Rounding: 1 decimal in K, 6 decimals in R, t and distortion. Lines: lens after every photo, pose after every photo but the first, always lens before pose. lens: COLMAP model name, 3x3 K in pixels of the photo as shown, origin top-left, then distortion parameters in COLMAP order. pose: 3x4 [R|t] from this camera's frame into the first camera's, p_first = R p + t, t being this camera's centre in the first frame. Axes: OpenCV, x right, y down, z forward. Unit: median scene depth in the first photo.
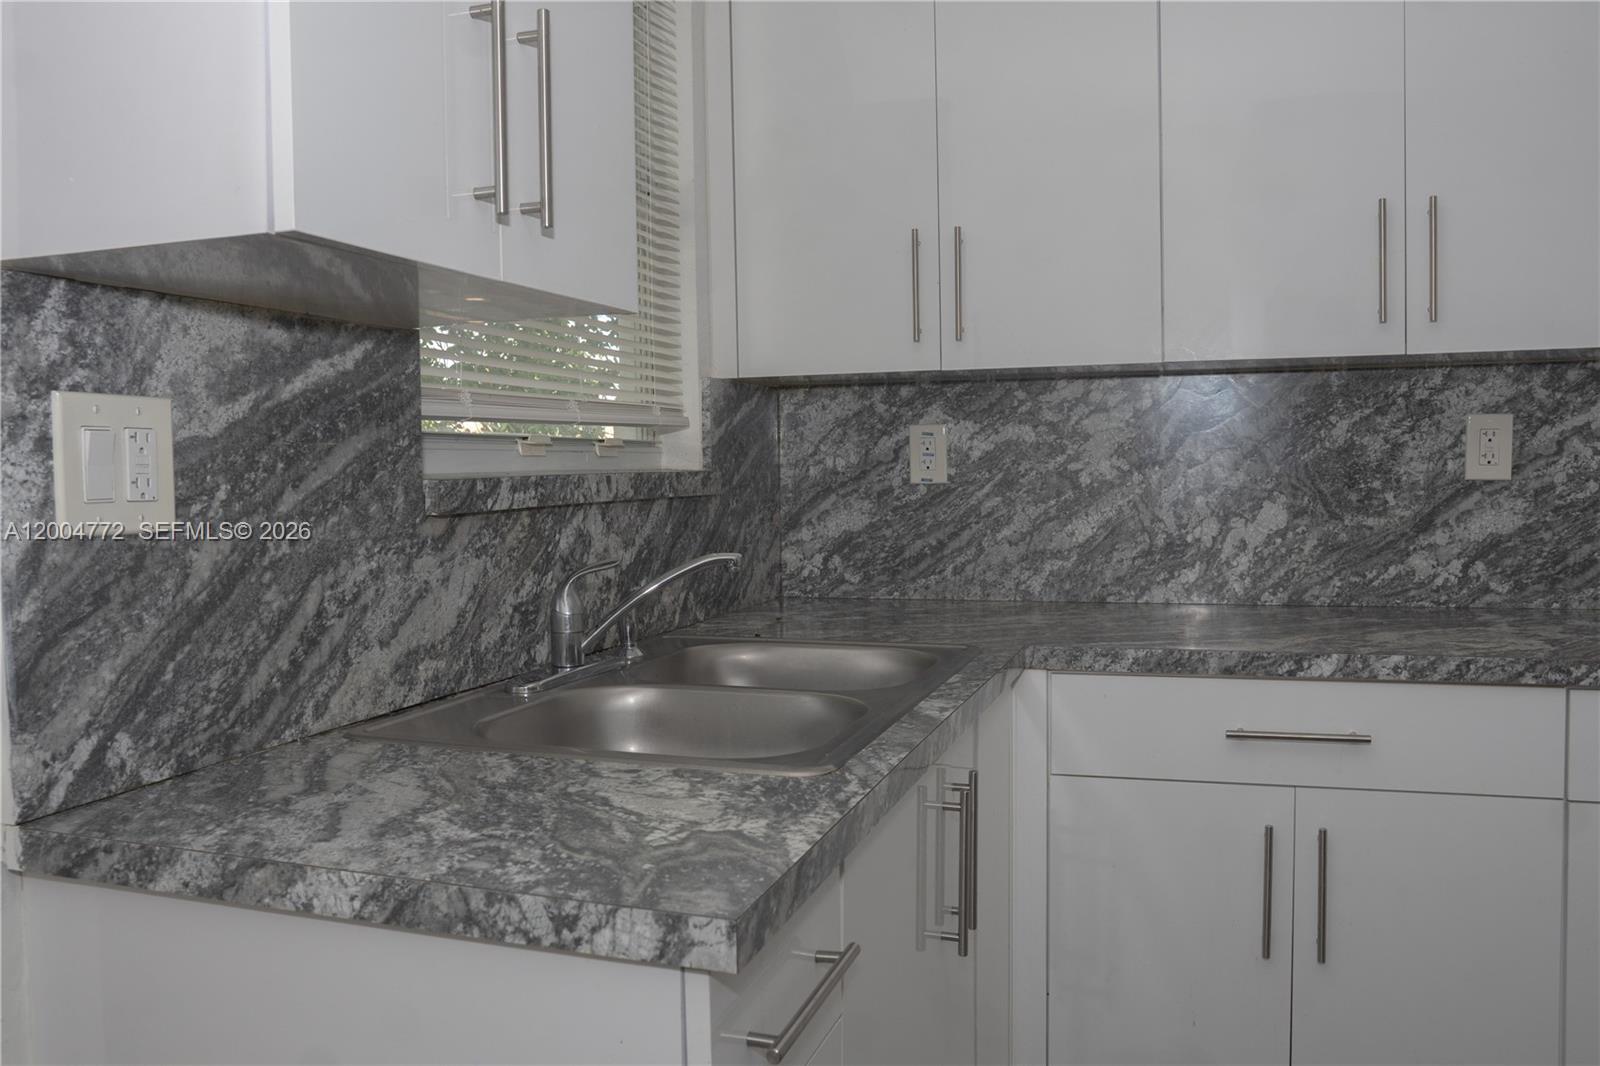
lens RADIAL K [[1274.4, 0, 802.2], [0, 1274.4, 526.7], [0, 0, 1]] dist [-0.039453, 0.008413]
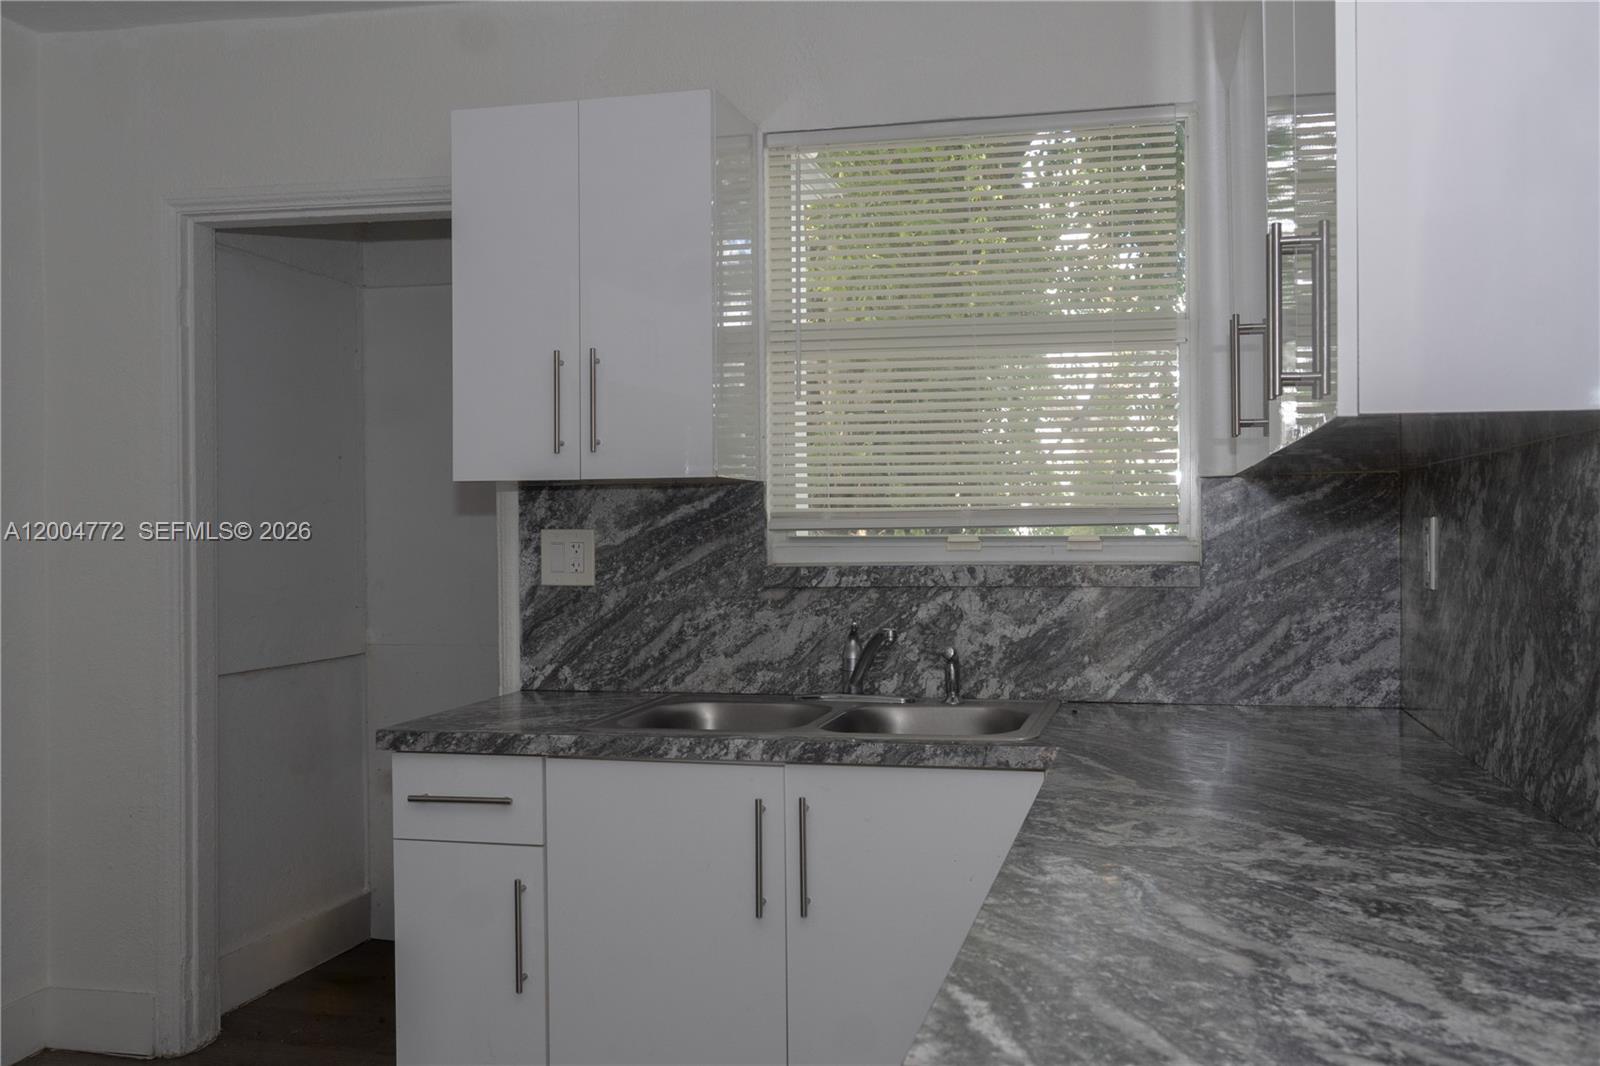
lens RADIAL K [[1390.5, 0, 802.5], [0, 1390.5, 543.6], [0, 0, 1]] dist [-0.032263, 0.011947]
pose [[0.096688, 0.012285, -0.995239, 1.378933], [-0.044693, 0.998969, 0.007989, -0.073881], [0.994311, 0.043708, 0.097137, 0.741254]]
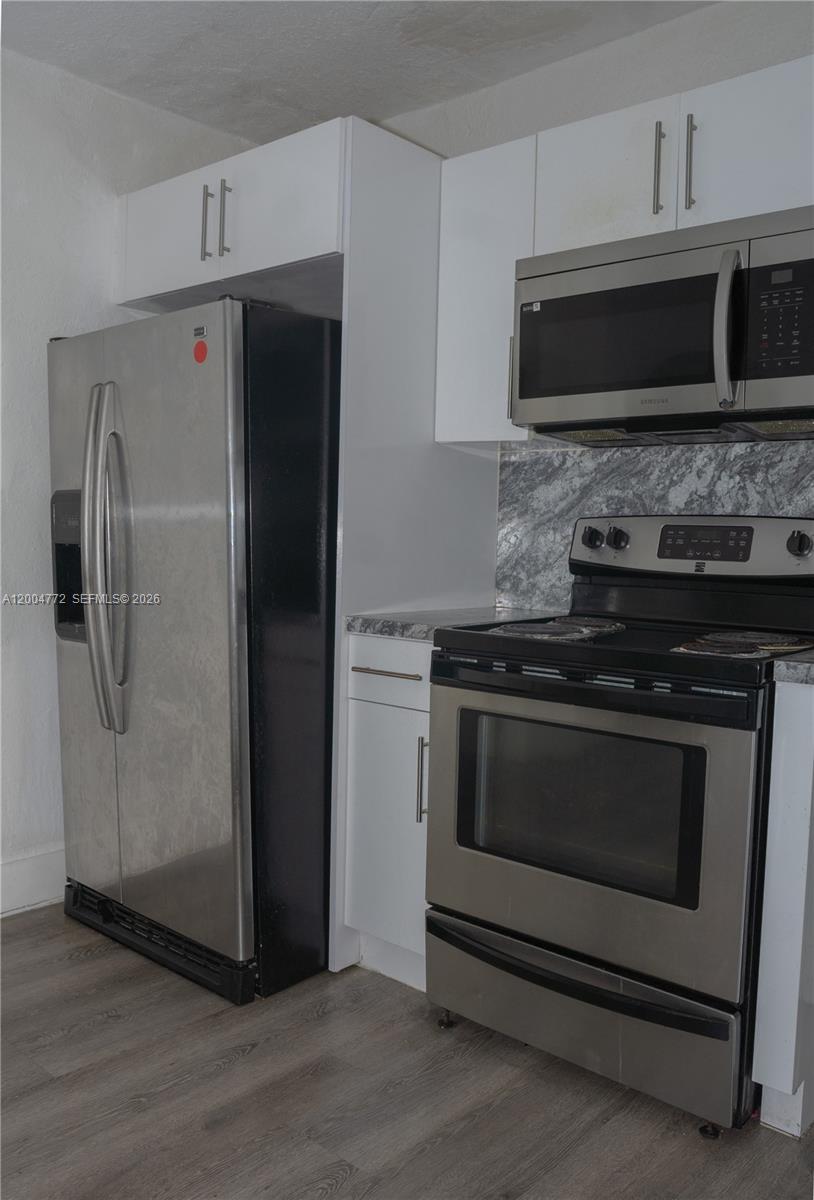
lens RADIAL K [[1079.8, 0, 403.5], [0, 1079.8, 603.9], [0, 0, 1]] dist [0.012743, -0.000825]
pose [[-0.559212, -0.081028, 0.825055, -0.562669], [-0.007893, -0.994647, -0.103033, -0.001914], [0.828987, -0.064129, 0.555579, 0.166469]]
